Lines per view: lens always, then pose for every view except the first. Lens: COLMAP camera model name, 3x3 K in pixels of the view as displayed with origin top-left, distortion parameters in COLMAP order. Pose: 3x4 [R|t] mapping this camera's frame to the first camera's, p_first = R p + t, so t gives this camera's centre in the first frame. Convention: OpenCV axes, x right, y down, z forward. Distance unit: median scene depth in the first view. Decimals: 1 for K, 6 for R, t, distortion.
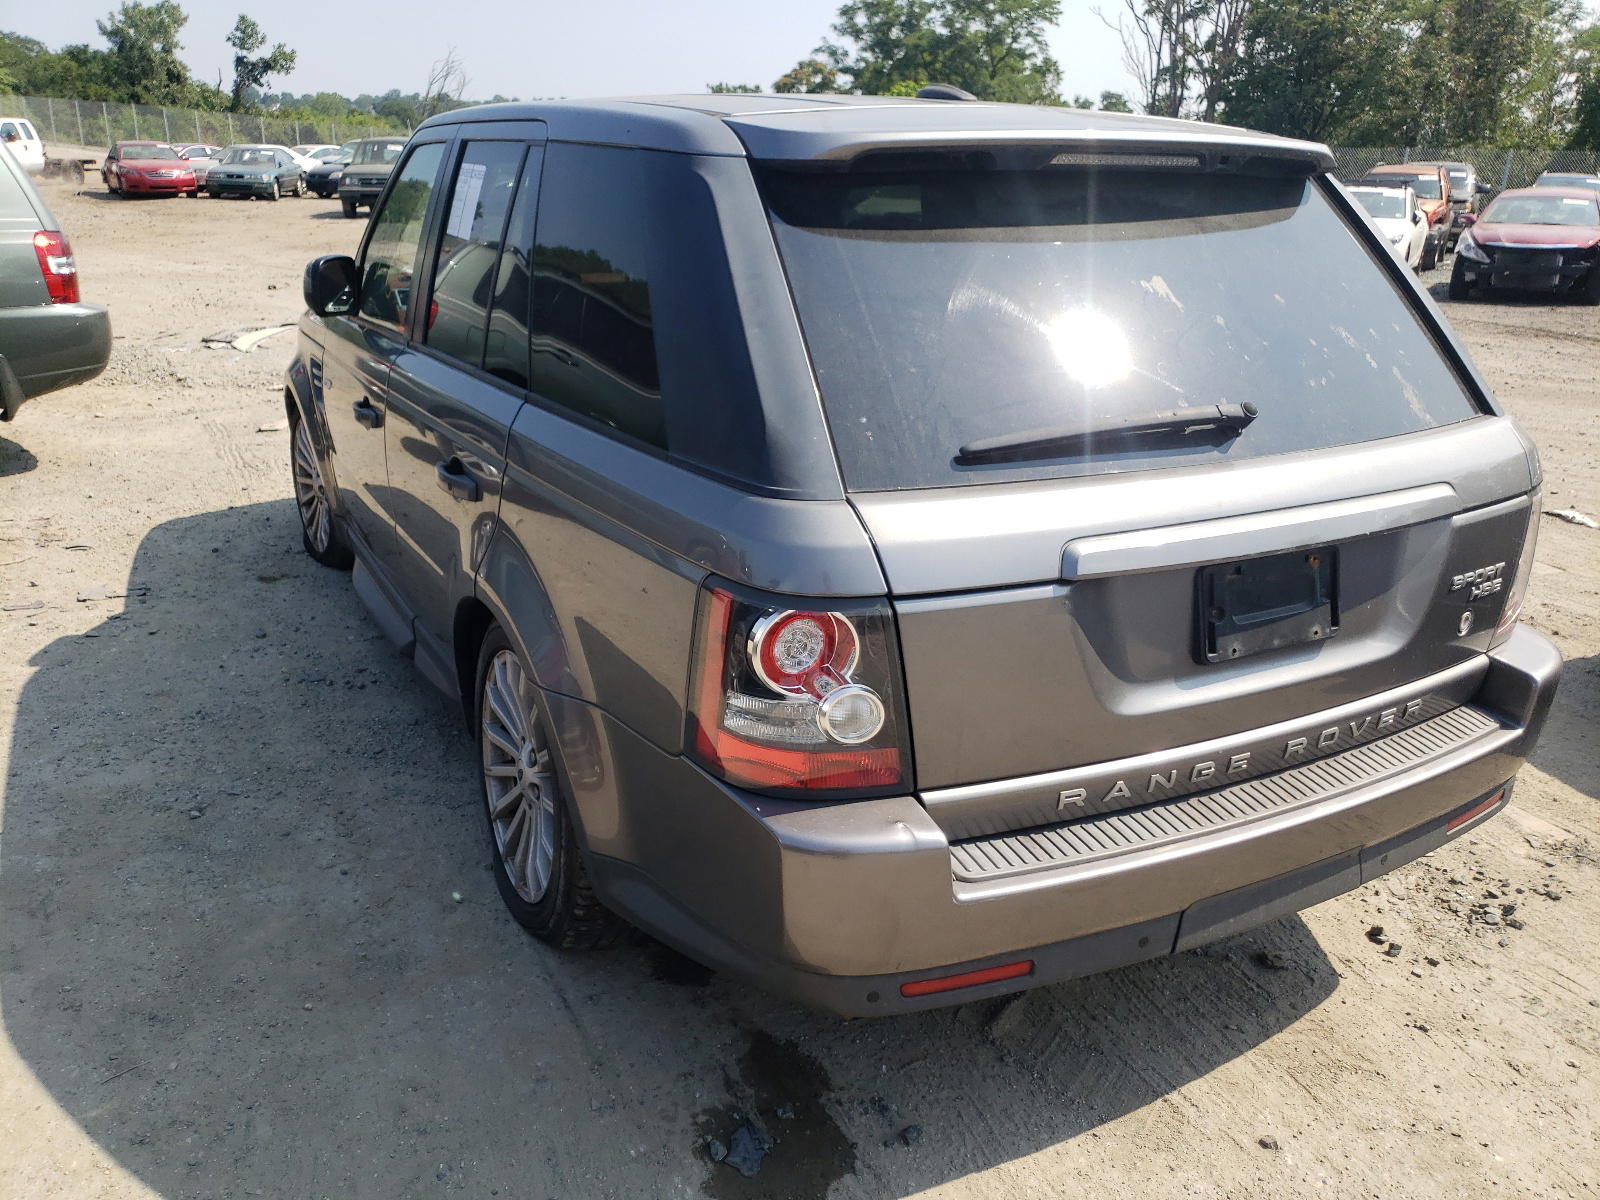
lens RADIAL K [[1312.9, 0, 800.0], [0, 1312.9, 600.0], [0, 0, 1]] dist [0.008206, -0.006797]
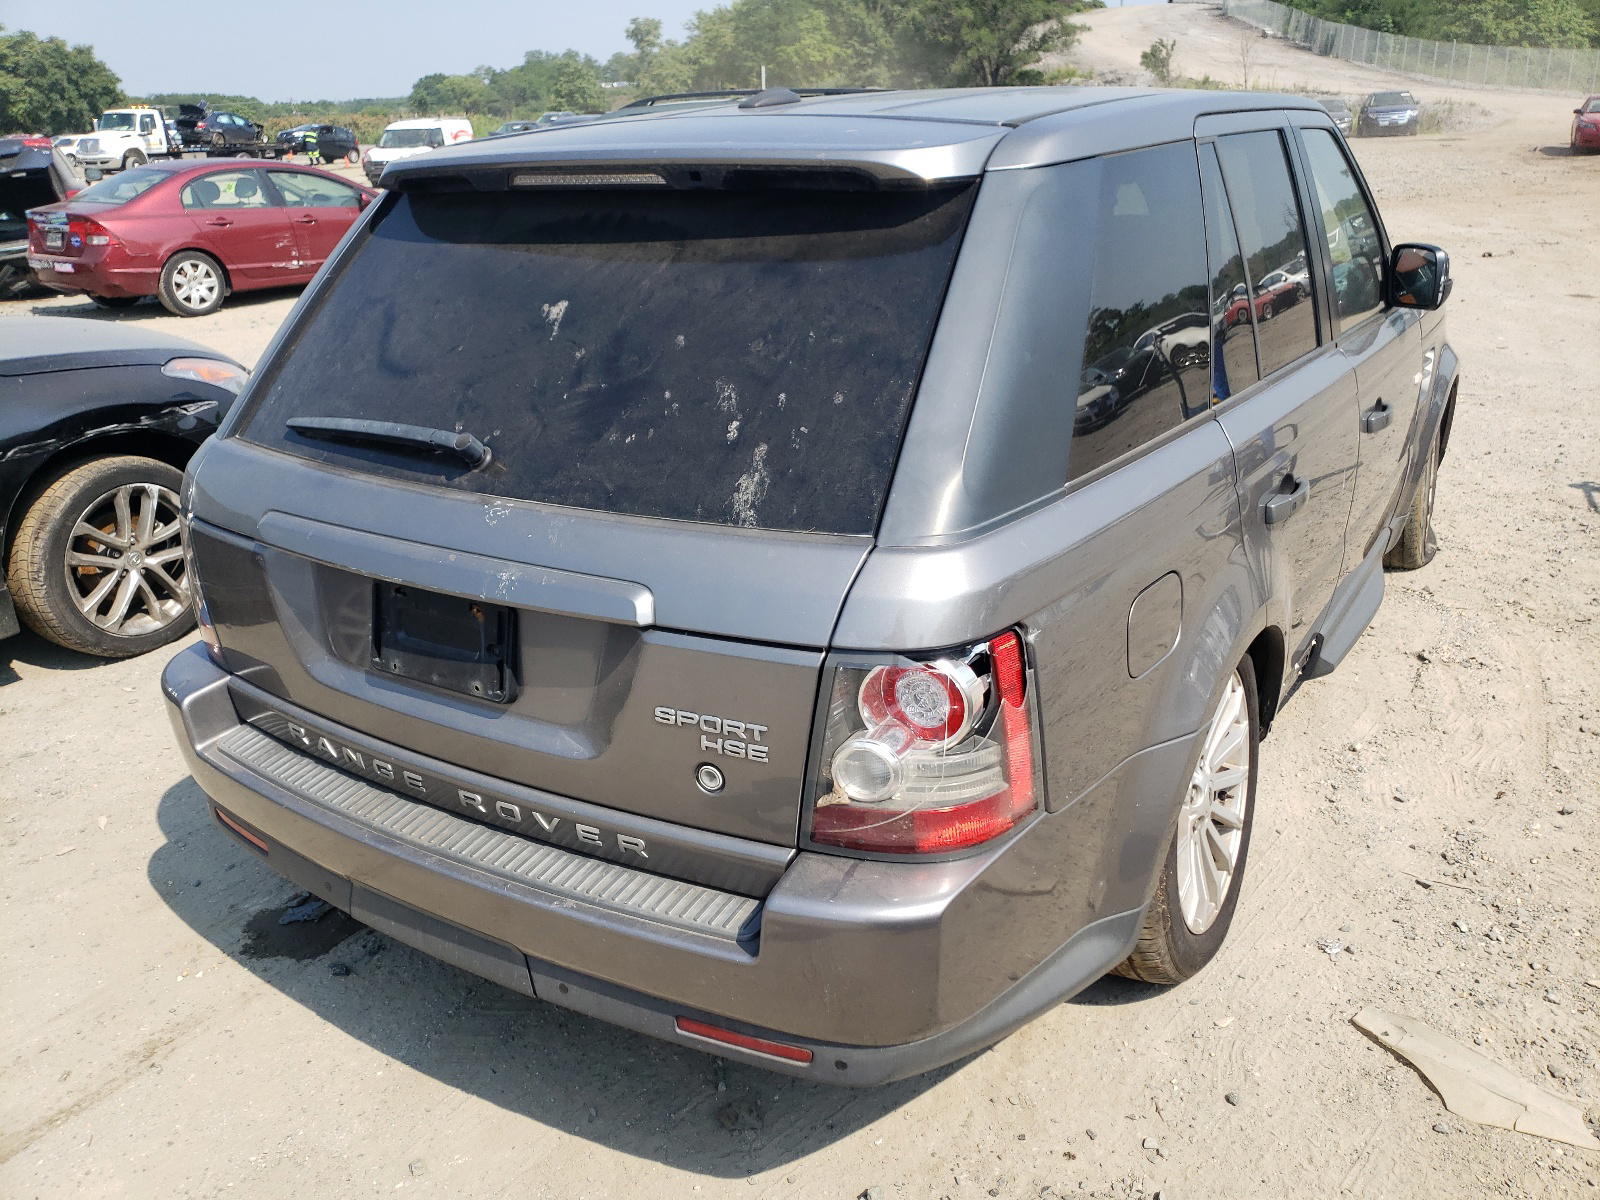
lens RADIAL K [[1312.9, 0, 800.0], [0, 1312.9, 600.0], [0, 0, 1]] dist [0.008206, -0.006797]
pose [[0.483159, 0.273323, -0.831776, 1.223349], [-0.249123, 0.953671, 0.168668, -0.242966], [0.839342, 0.125721, 0.528866, 0.661409]]
